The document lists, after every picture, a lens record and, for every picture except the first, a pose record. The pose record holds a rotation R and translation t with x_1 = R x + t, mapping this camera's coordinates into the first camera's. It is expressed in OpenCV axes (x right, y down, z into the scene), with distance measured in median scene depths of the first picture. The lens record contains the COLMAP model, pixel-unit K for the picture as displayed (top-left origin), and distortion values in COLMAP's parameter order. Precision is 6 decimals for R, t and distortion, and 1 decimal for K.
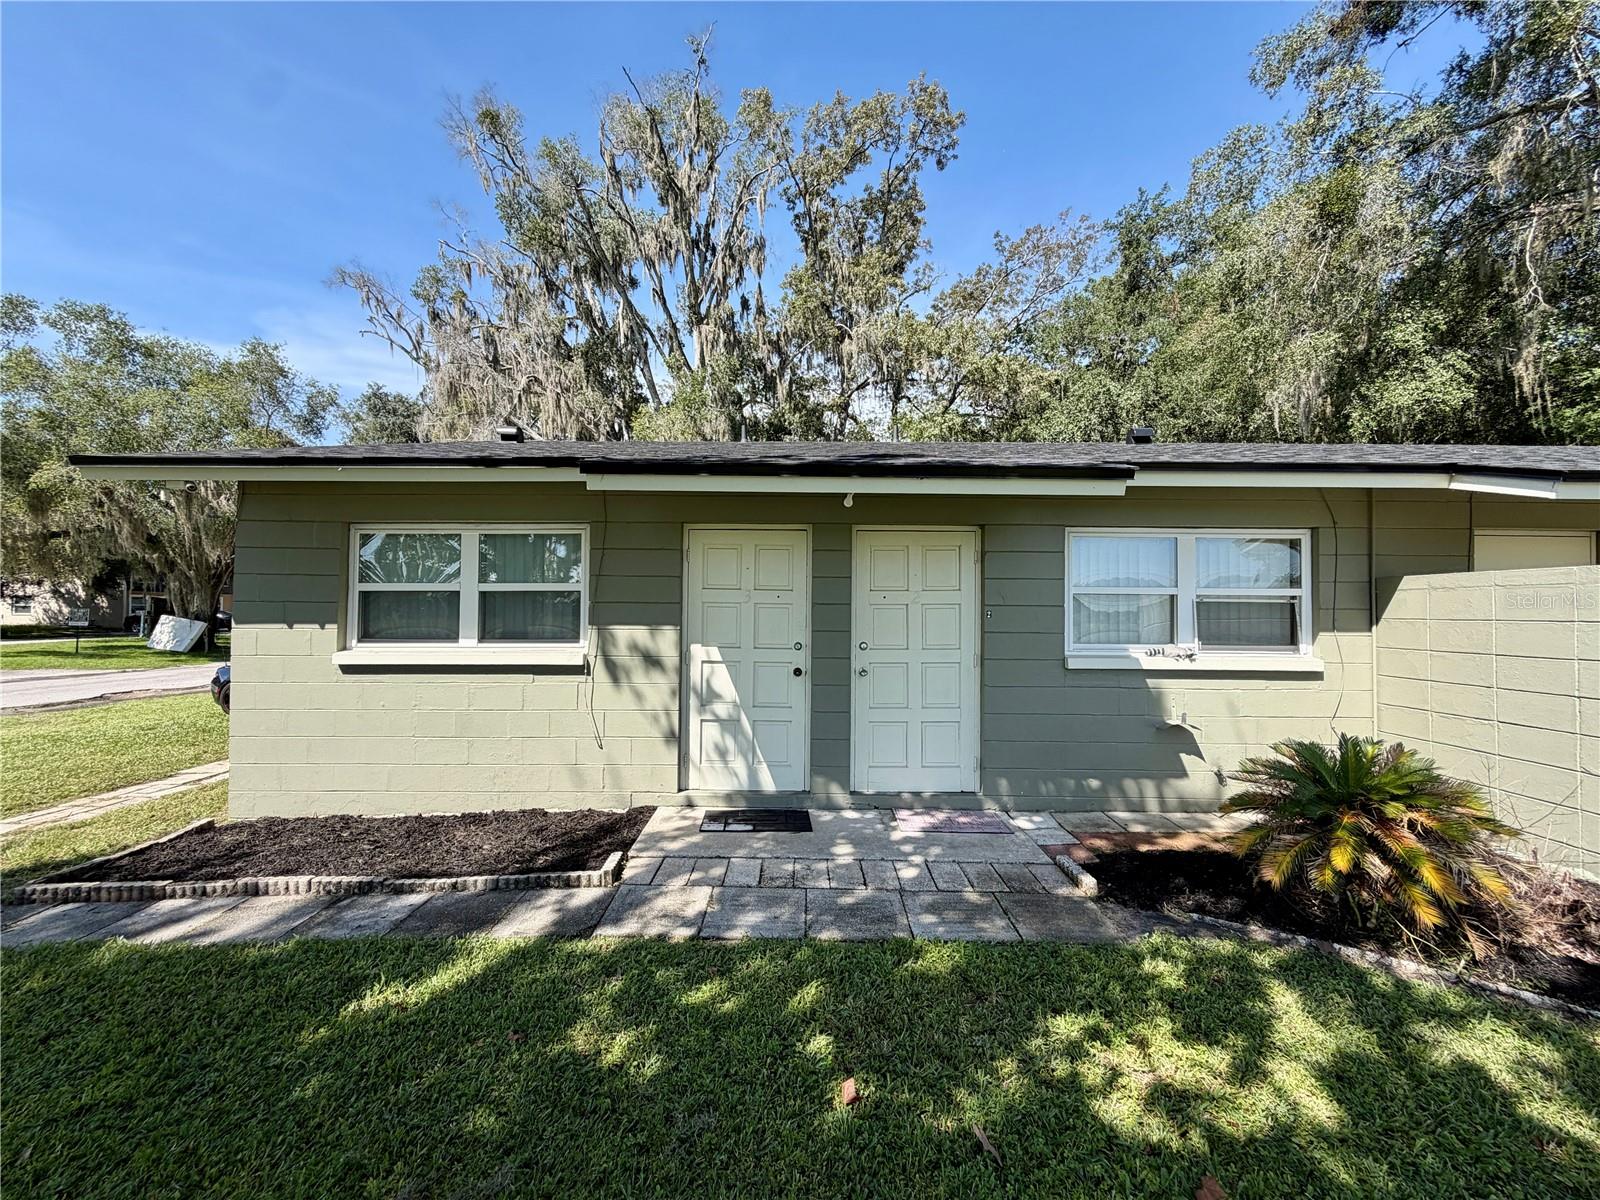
lens RADIAL K [[637.0, 0, 795.6], [0, 637.0, 603.2], [0, 0, 1]] dist [-0.001311, 0.000054]
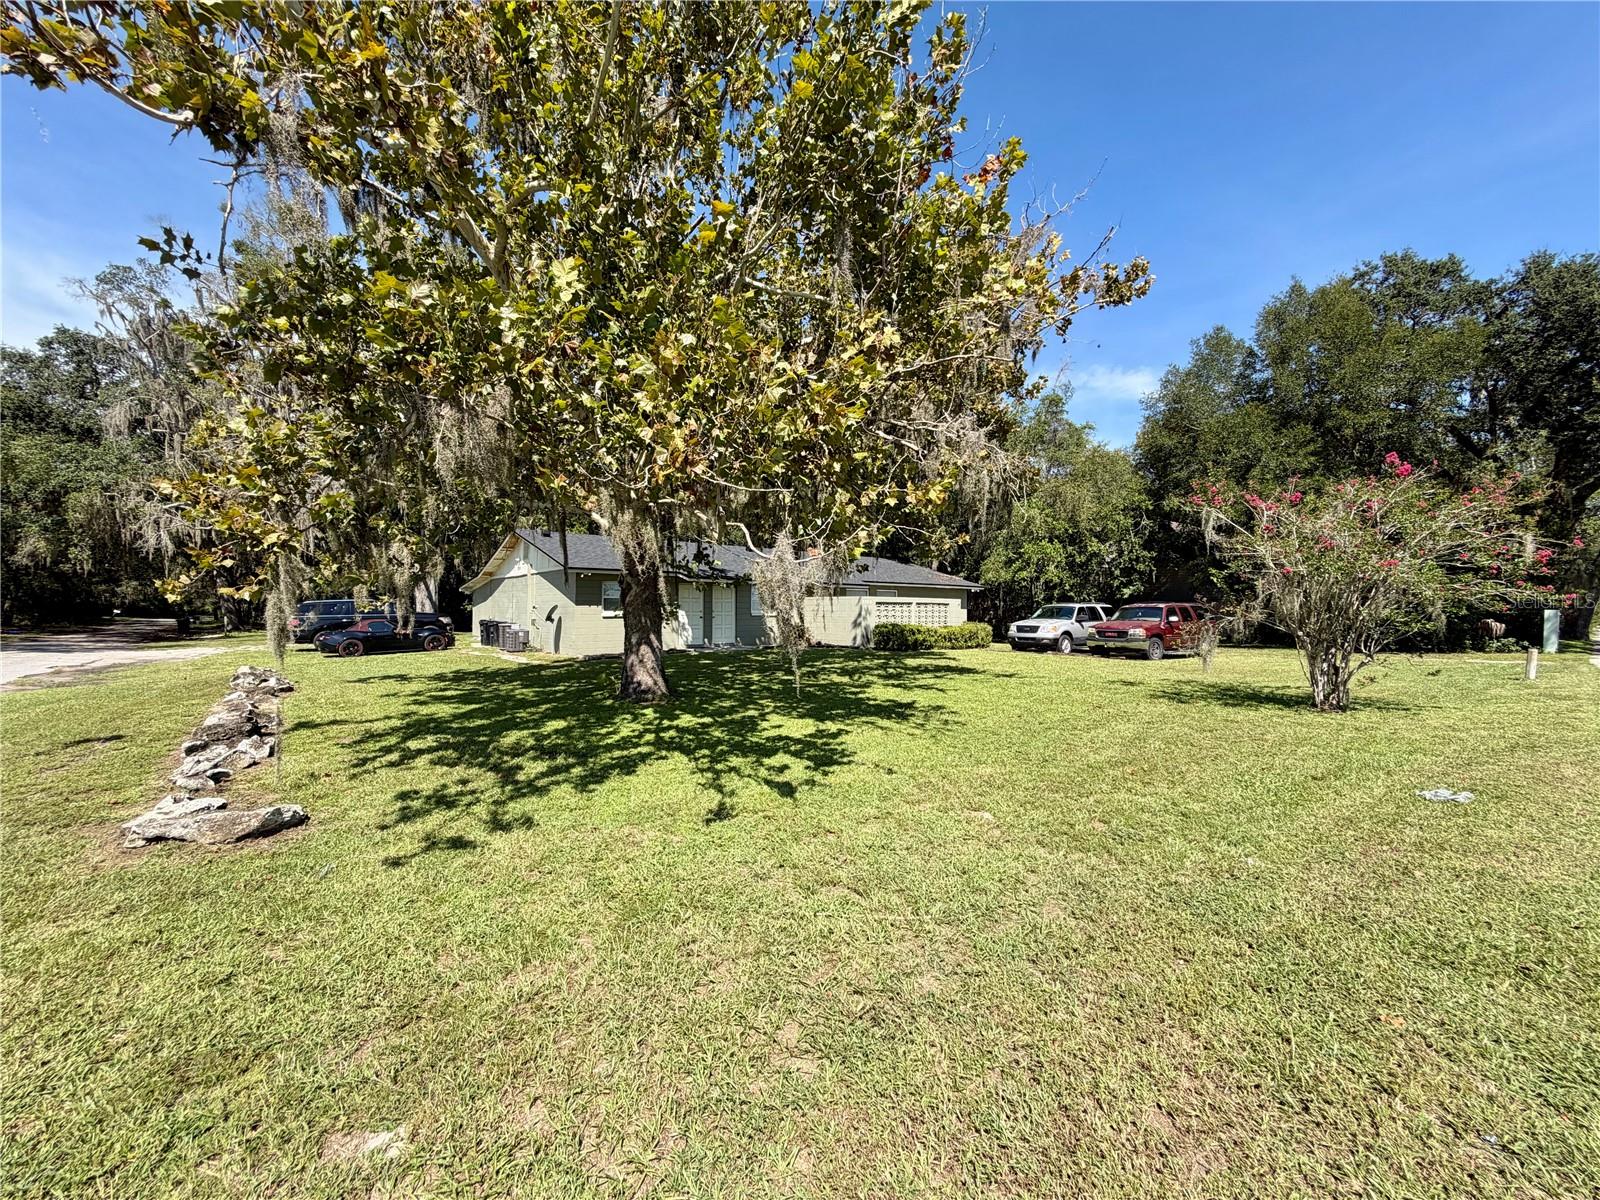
lens RADIAL K [[637.0, 0, 795.6], [0, 637.0, 603.2], [0, 0, 1]] dist [-0.001311, 0.000054]
pose [[0.773652, 0.000432, 0.633610, -0.643530], [-0.002879, 0.999992, 0.002832, -0.002960], [-0.633604, -0.004015, 0.773647, -0.796065]]
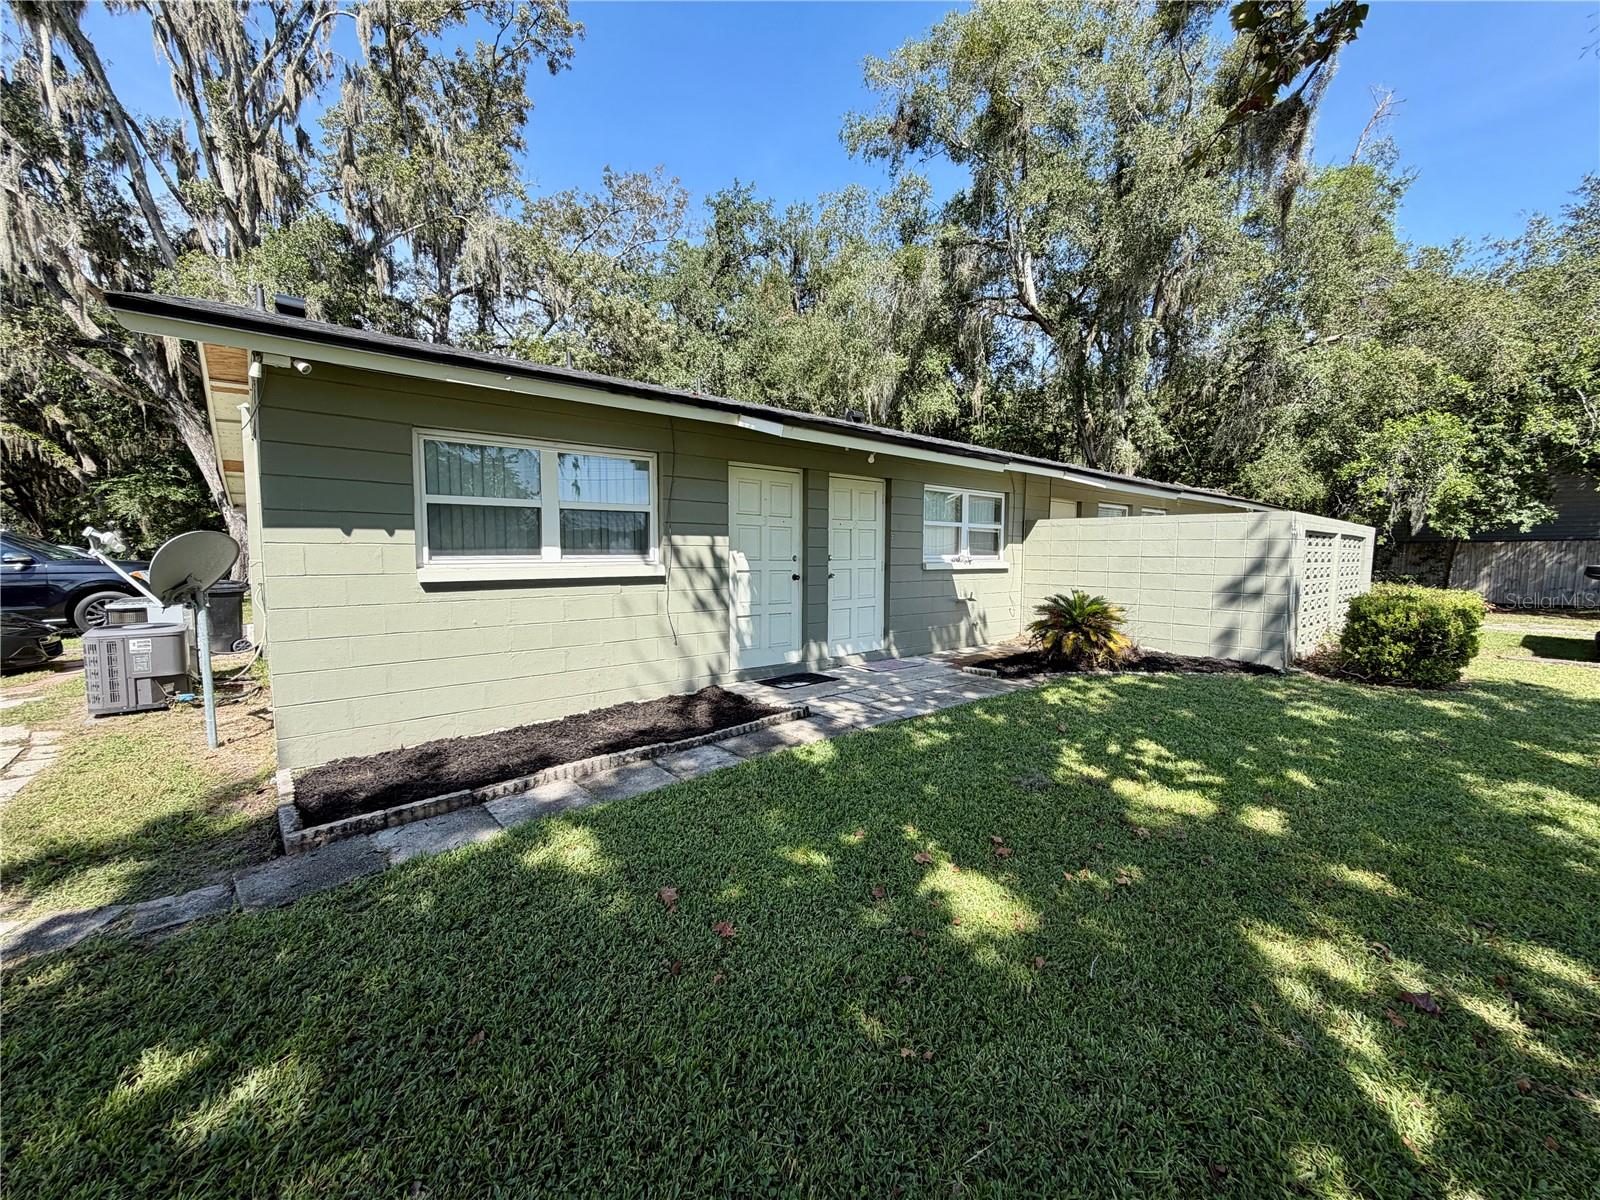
lens RADIAL K [[637.0, 0, 795.6], [0, 637.0, 603.2], [0, 0, 1]] dist [-0.001311, 0.000054]
pose [[0.760362, -0.056011, 0.647080, -0.251922], [-0.008801, 0.995295, 0.096494, 0.009051], [-0.649440, -0.079065, 0.756291, -0.014013]]
